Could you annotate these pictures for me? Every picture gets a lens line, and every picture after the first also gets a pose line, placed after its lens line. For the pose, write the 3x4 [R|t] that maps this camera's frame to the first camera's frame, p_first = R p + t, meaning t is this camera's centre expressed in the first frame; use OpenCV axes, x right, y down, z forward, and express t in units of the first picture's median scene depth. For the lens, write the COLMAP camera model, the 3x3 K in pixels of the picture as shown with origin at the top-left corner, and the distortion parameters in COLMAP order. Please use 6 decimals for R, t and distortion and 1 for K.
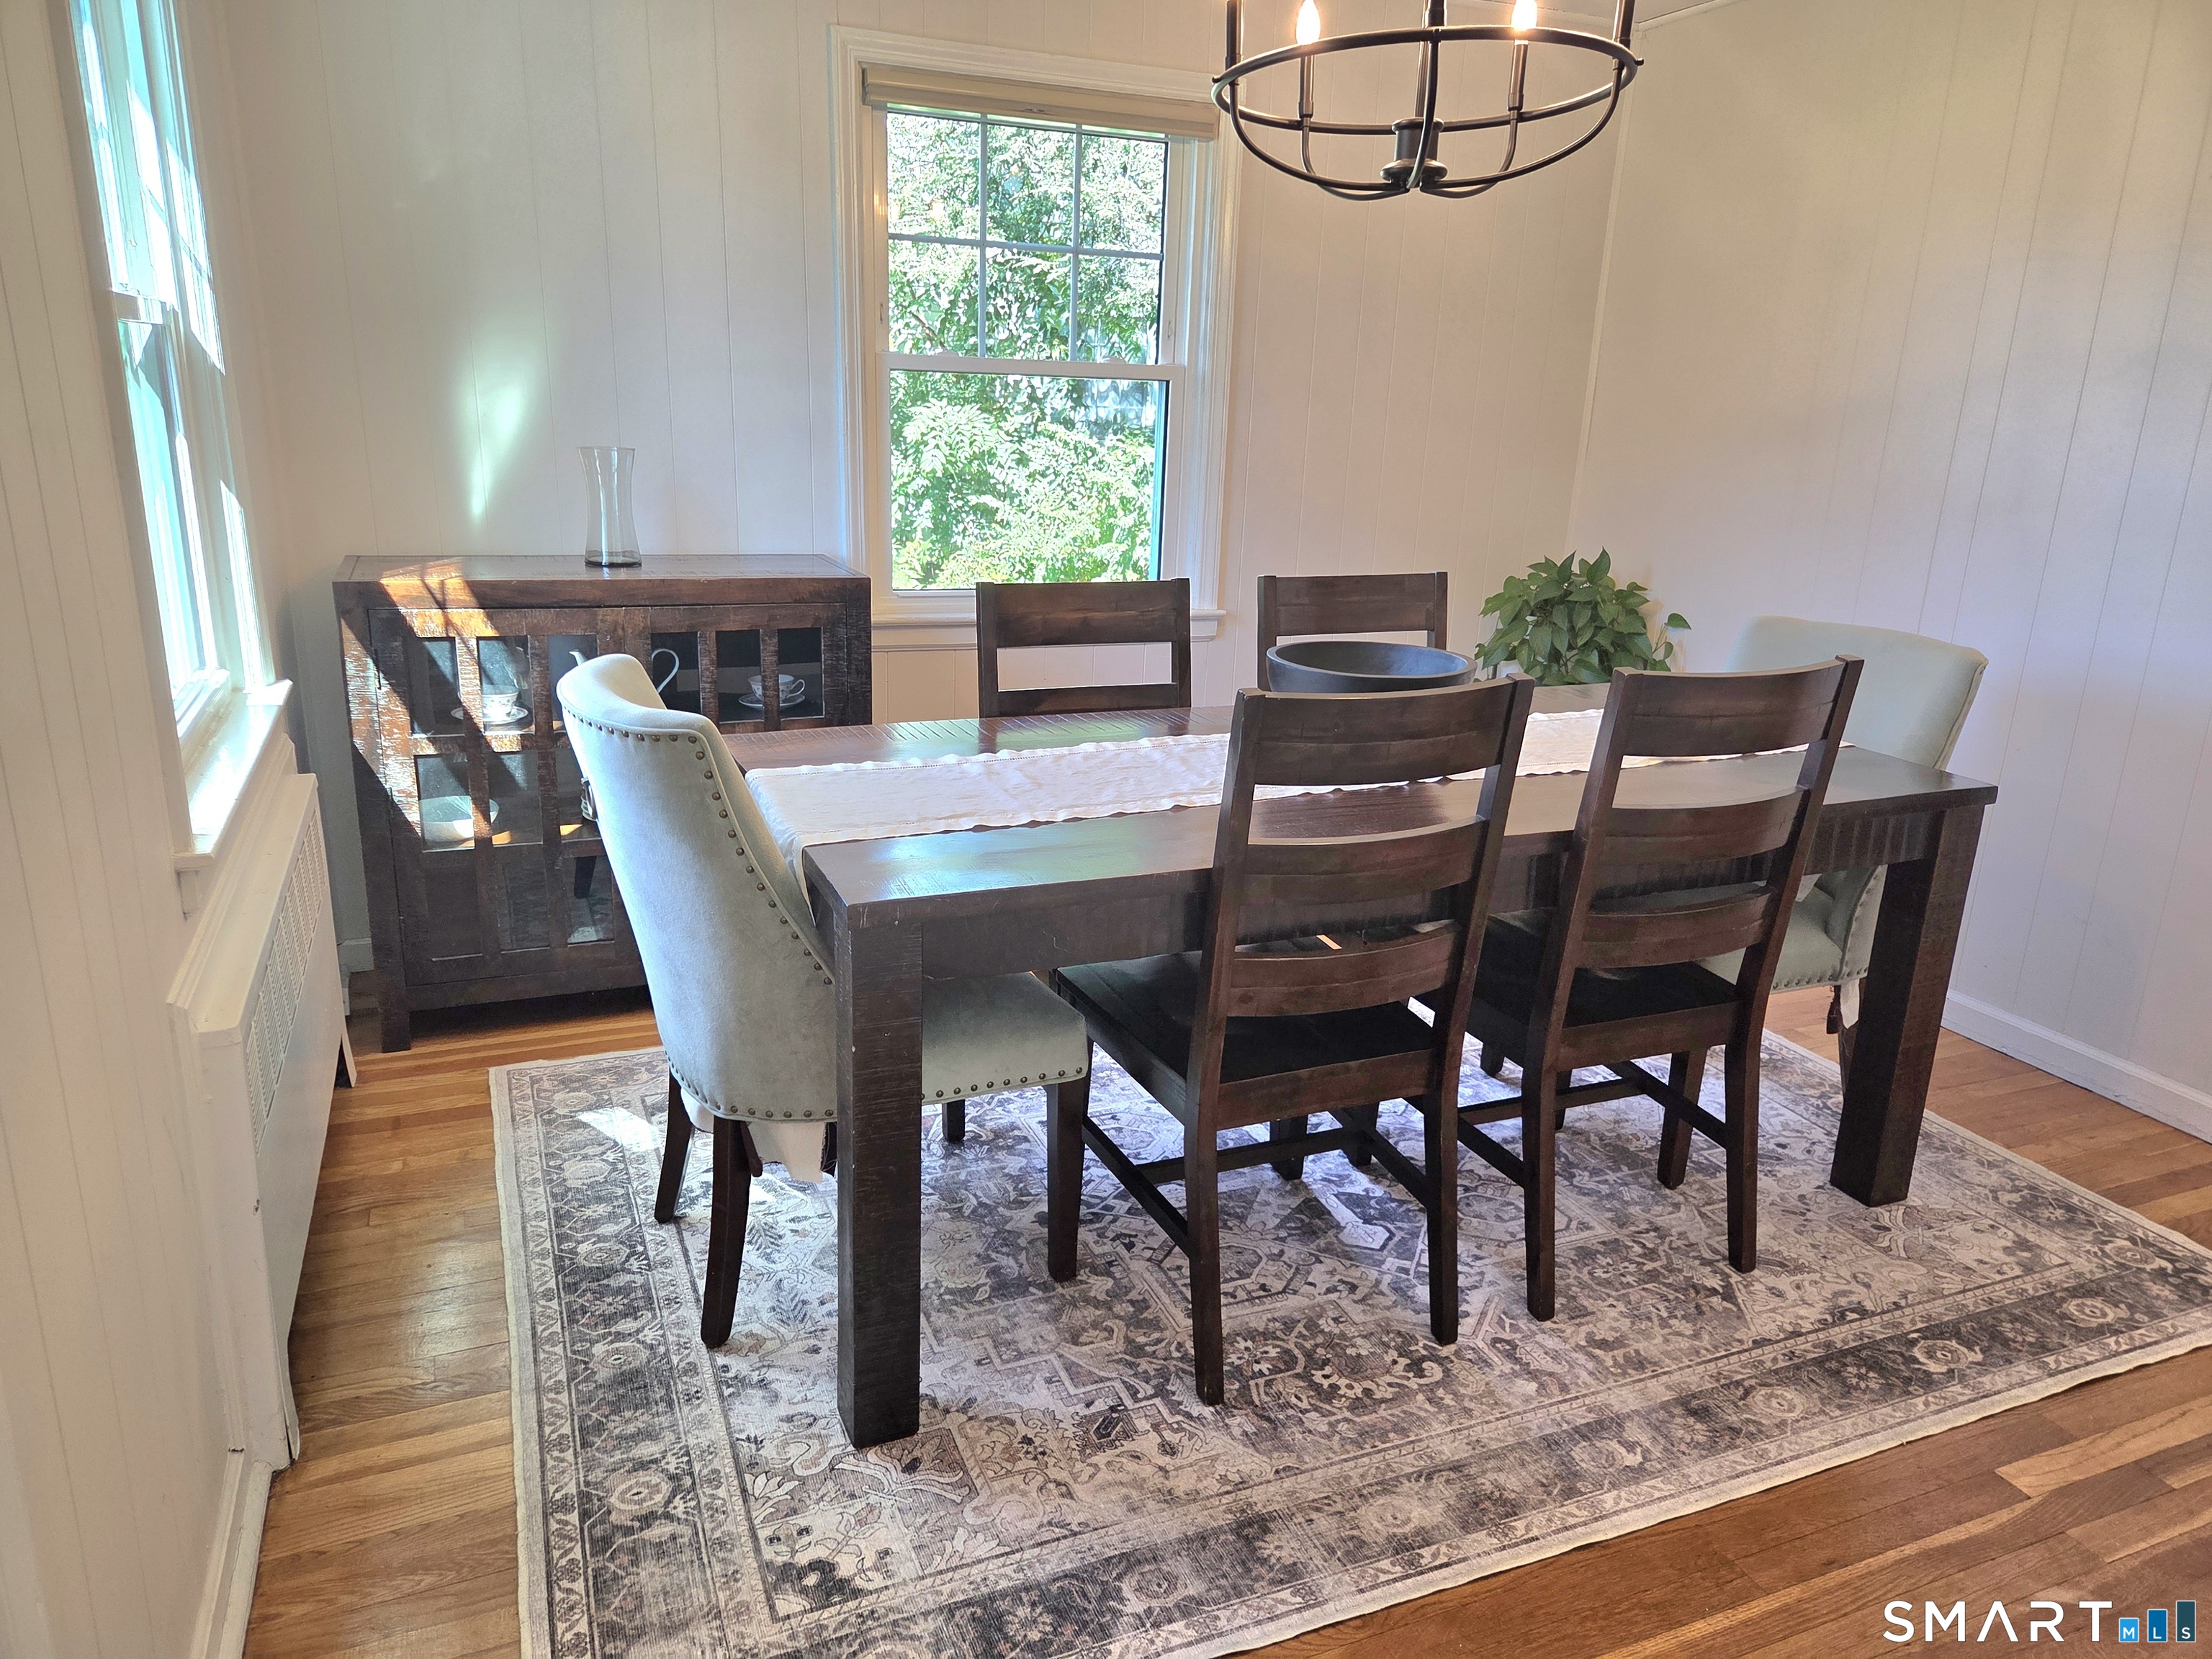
lens RADIAL K [[1486.2, 0, 1101.3], [0, 1486.2, 823.9], [0, 0, 1]] dist [0.067702, -0.049869]
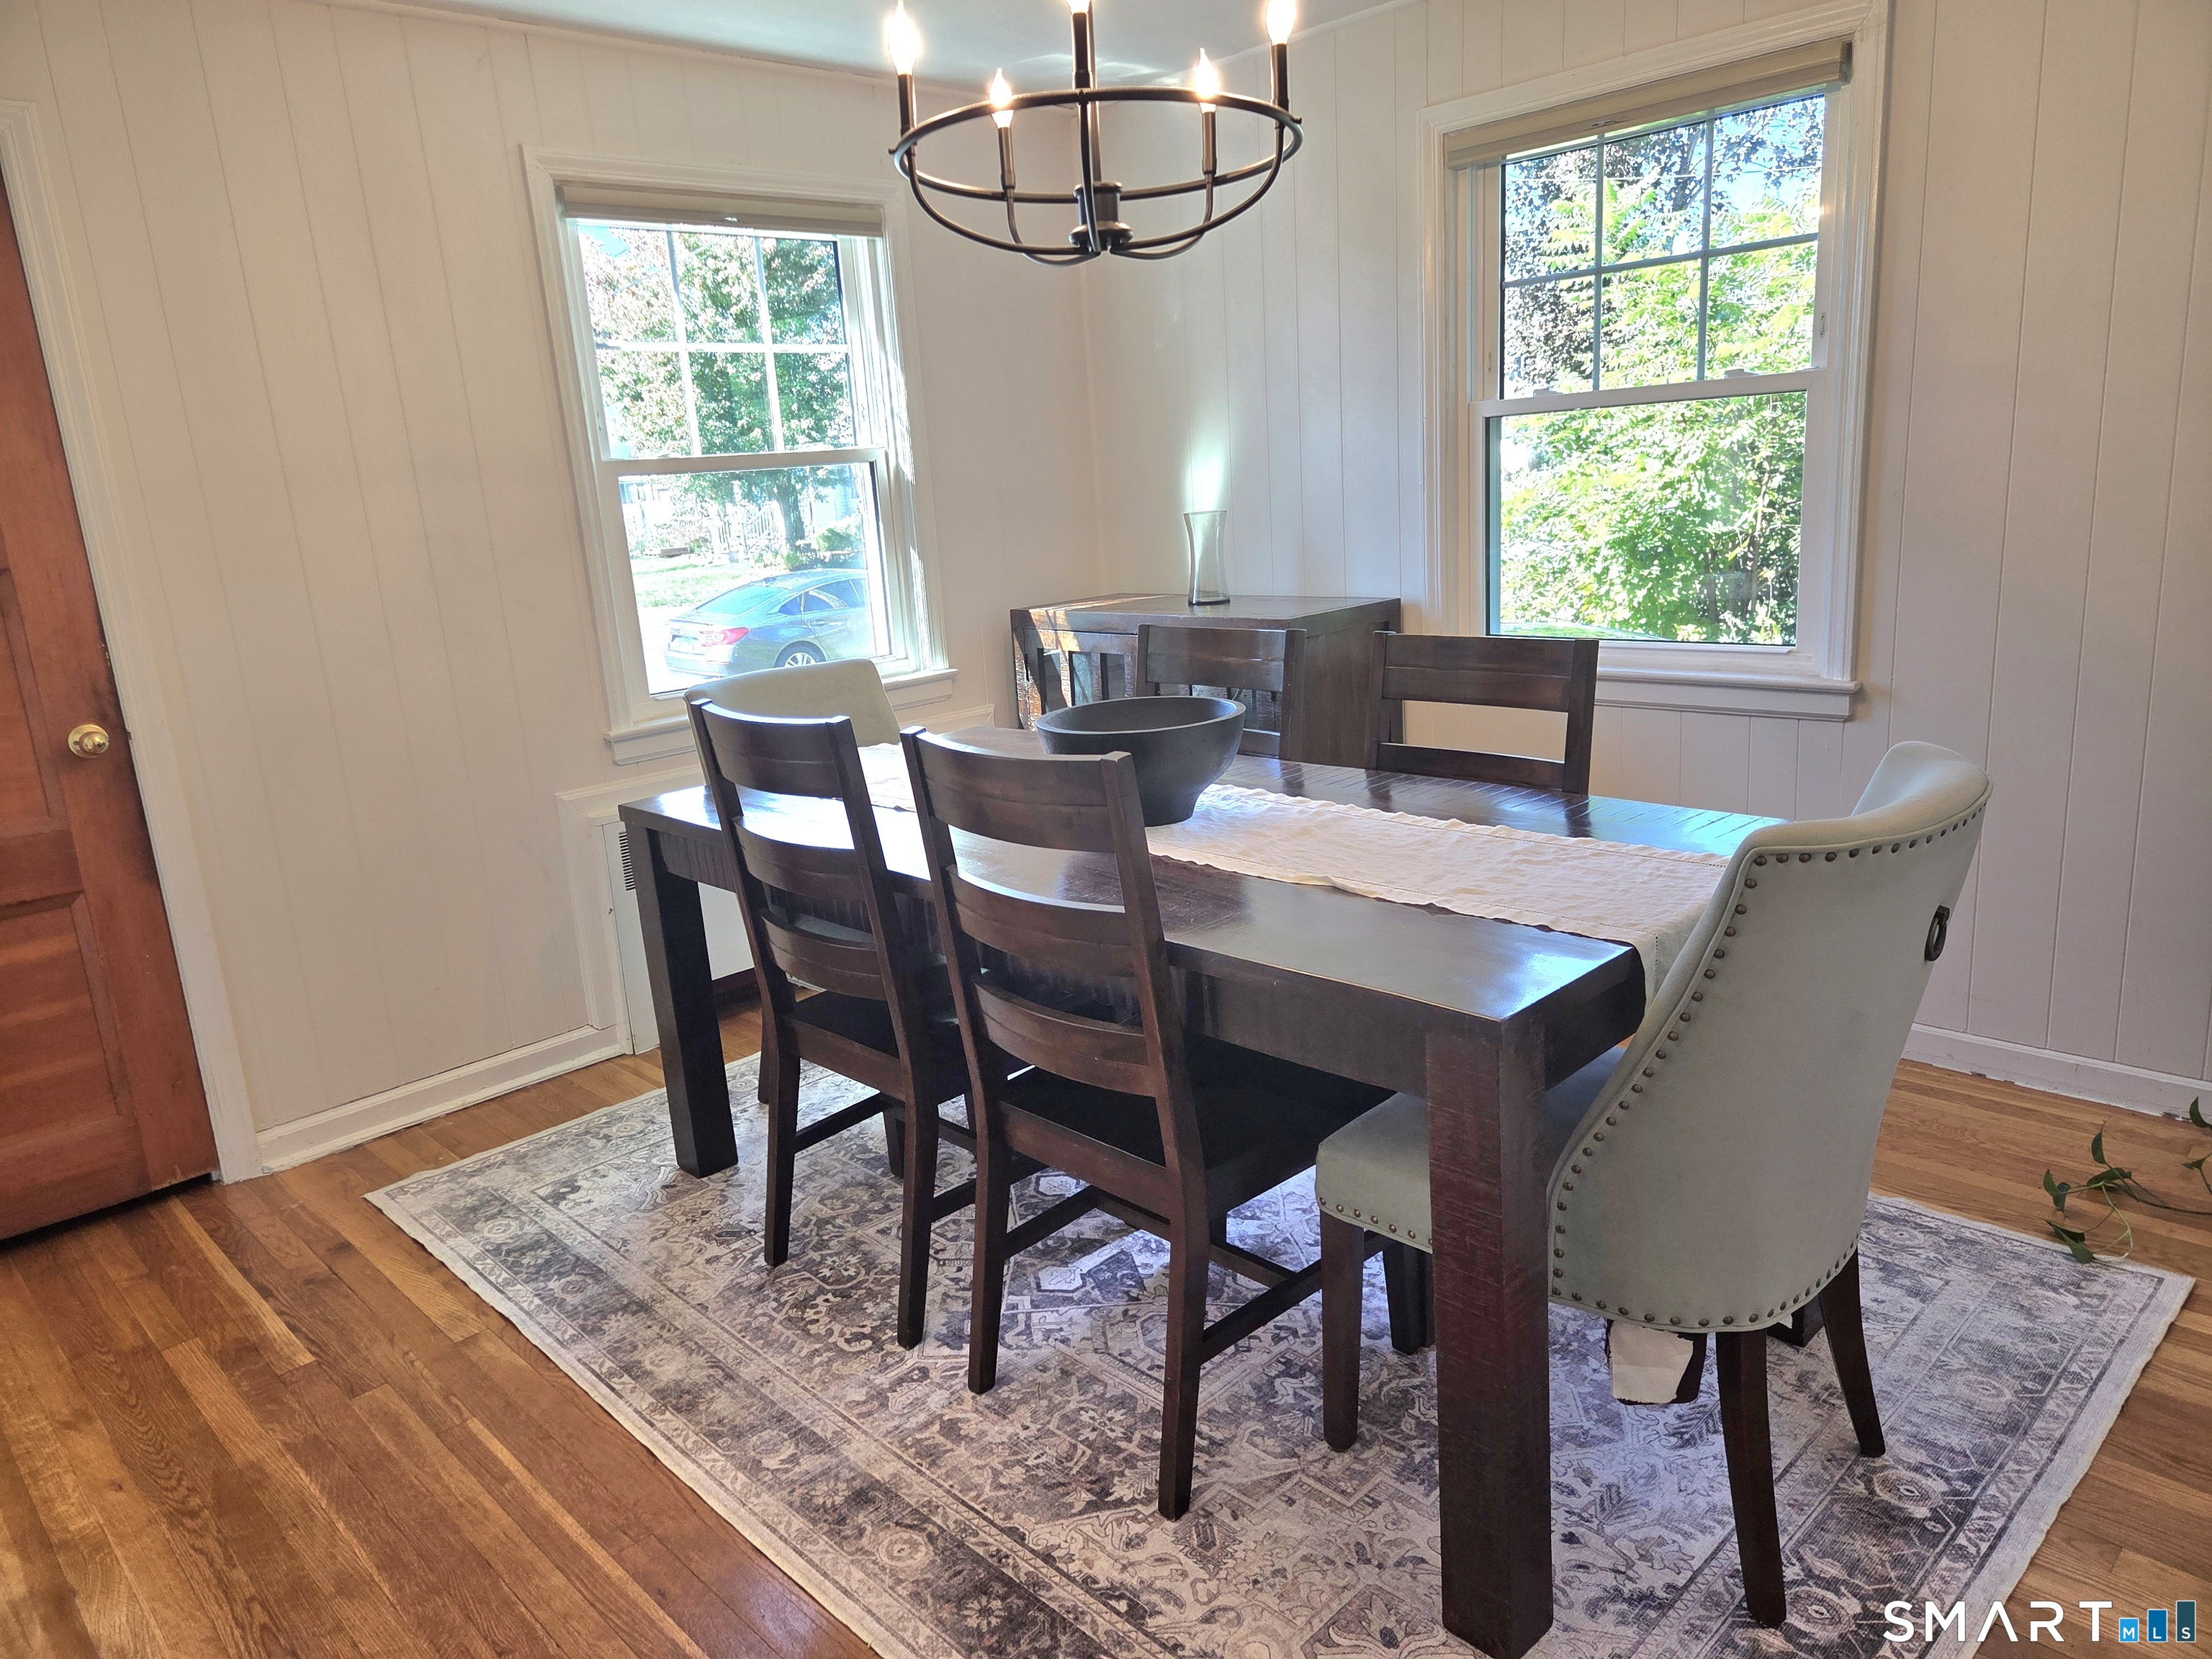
lens RADIAL K [[1486.2, 0, 1101.3], [0, 1486.2, 823.9], [0, 0, 1]] dist [0.067702, -0.049869]
pose [[0.353514, 0.163734, -0.920988, 1.266415], [-0.188250, 0.976872, 0.101410, -0.156830], [0.916291, 0.137526, 0.376161, 0.720302]]
